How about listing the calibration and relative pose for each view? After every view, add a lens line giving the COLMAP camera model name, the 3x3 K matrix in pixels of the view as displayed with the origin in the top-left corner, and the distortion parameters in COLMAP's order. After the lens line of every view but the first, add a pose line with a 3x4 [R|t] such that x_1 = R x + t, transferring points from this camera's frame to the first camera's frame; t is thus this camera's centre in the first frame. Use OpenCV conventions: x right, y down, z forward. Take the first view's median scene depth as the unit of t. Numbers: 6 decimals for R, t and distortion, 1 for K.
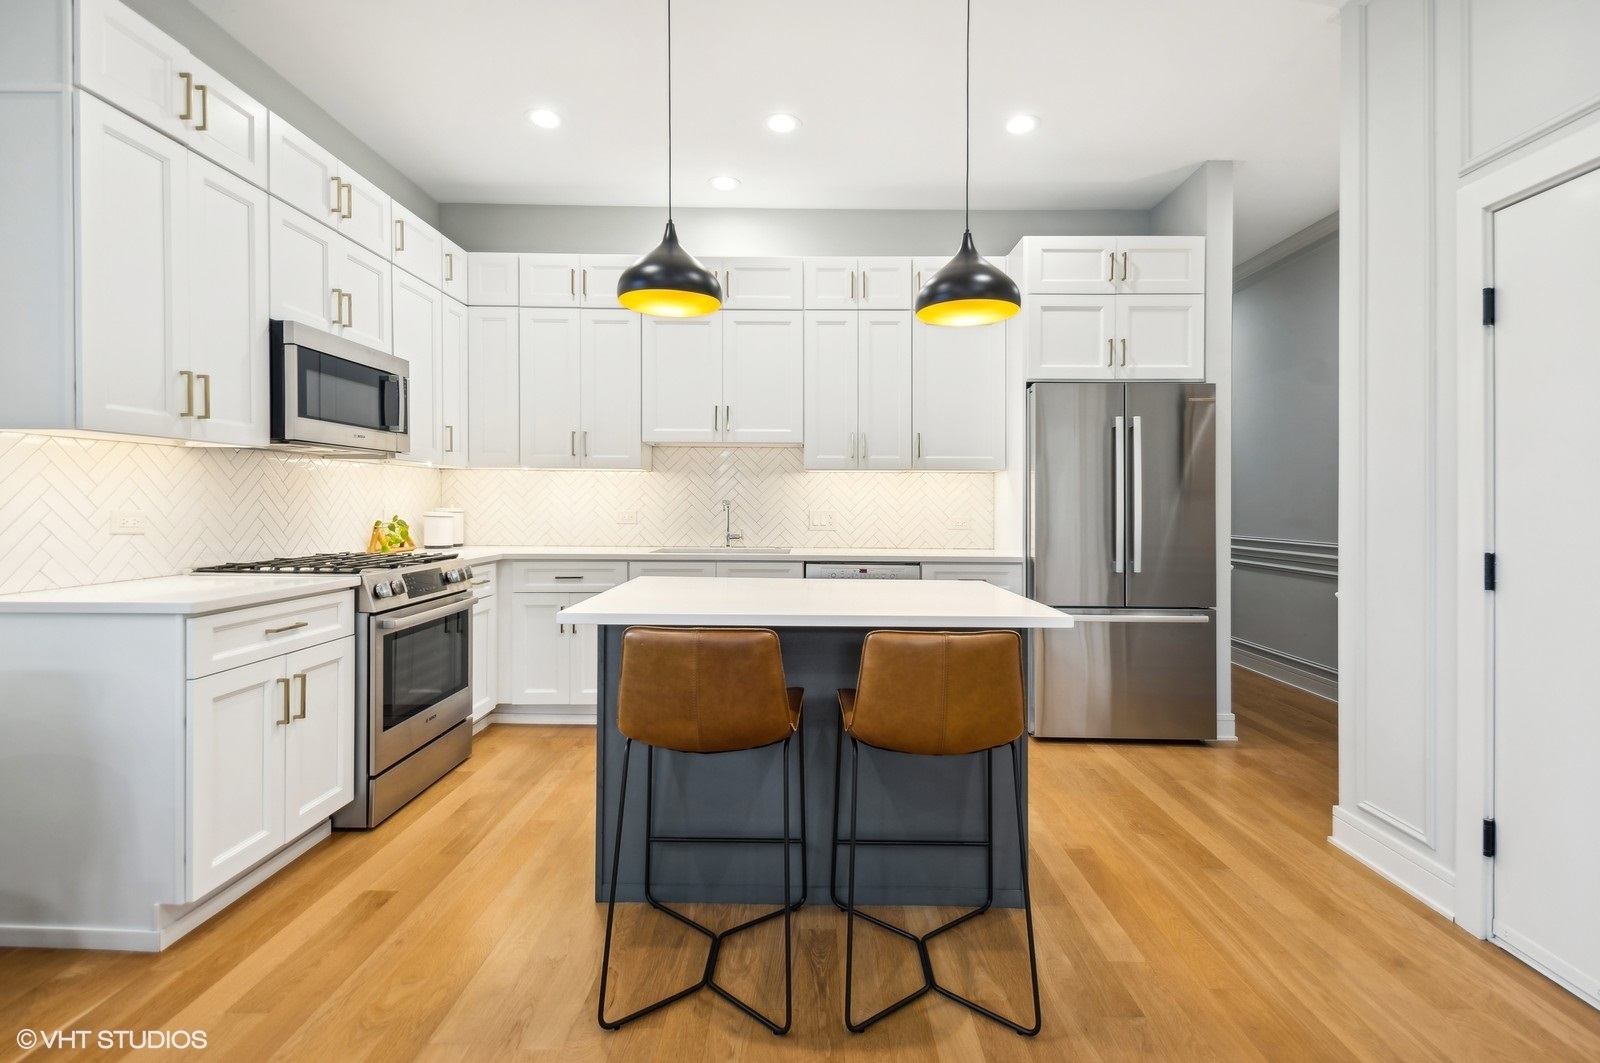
lens RADIAL K [[713.7, 0, 812.8], [0, 713.7, 508.8], [0, 0, 1]] dist [0.004330, -0.007036]
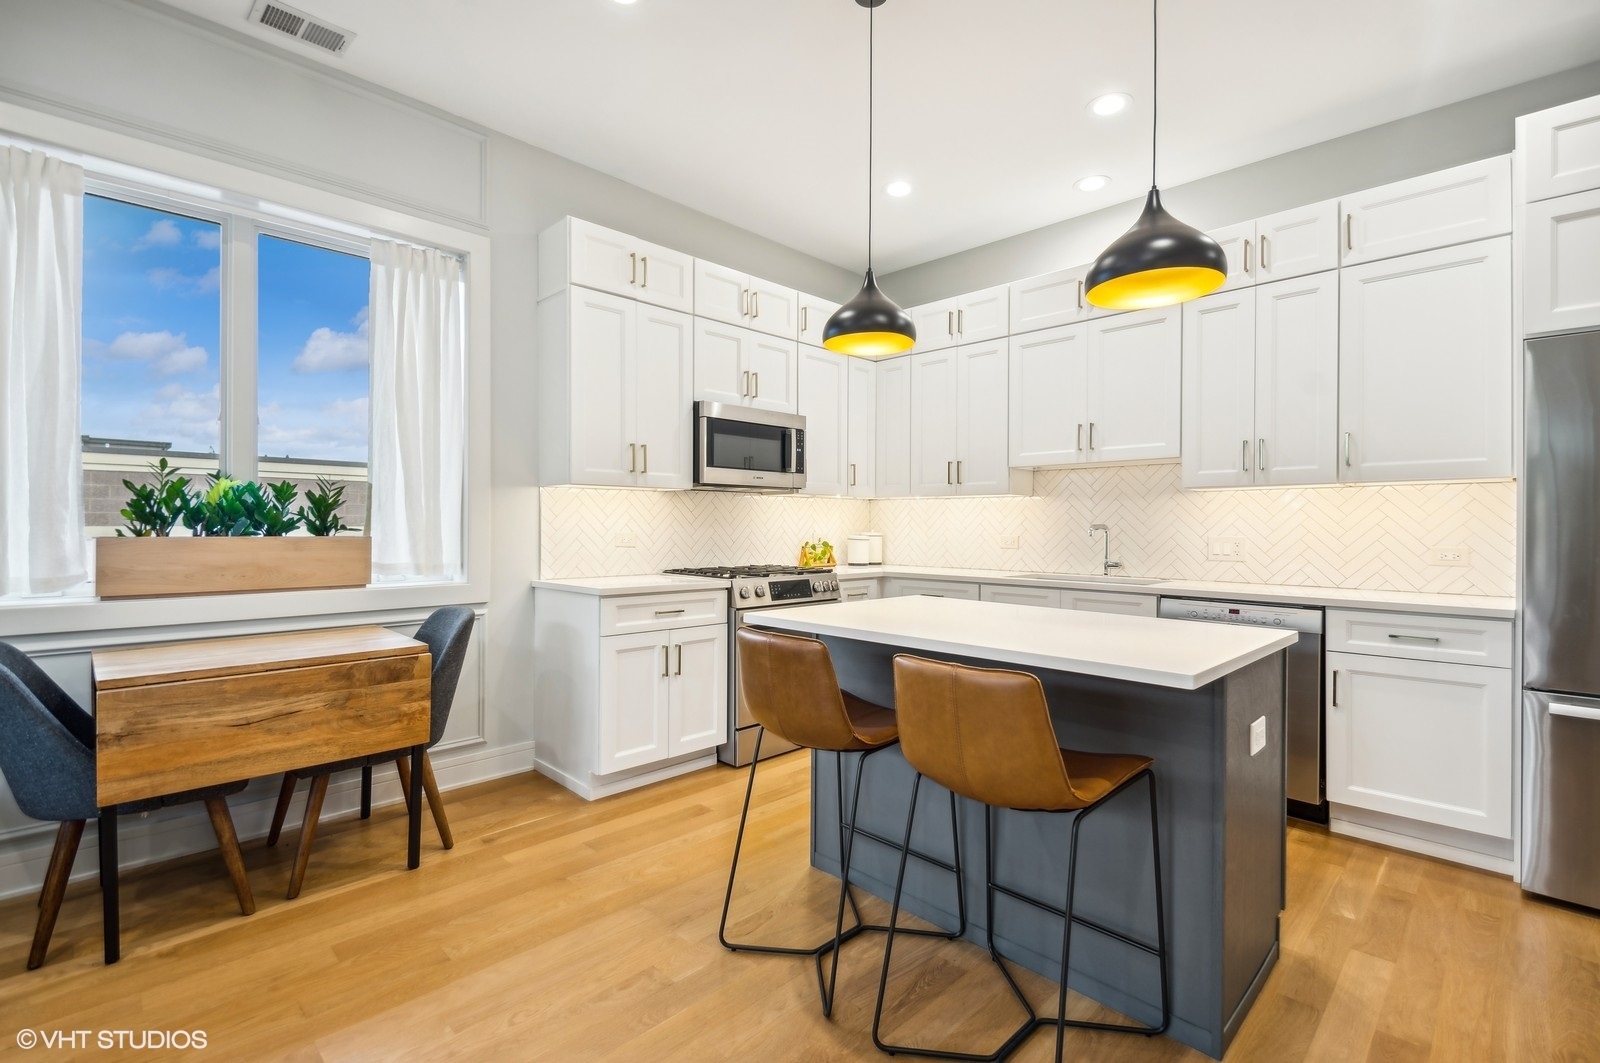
lens RADIAL K [[713.7, 0, 810.3], [0, 713.7, 533.1], [0, 0, 1]] dist [0.004330, -0.007036]
pose [[0.712514, 0.003500, -0.701649, 0.430473], [-0.006047, 0.999981, -0.001153, 0.003543], [0.701632, 0.005065, 0.712521, 0.129984]]
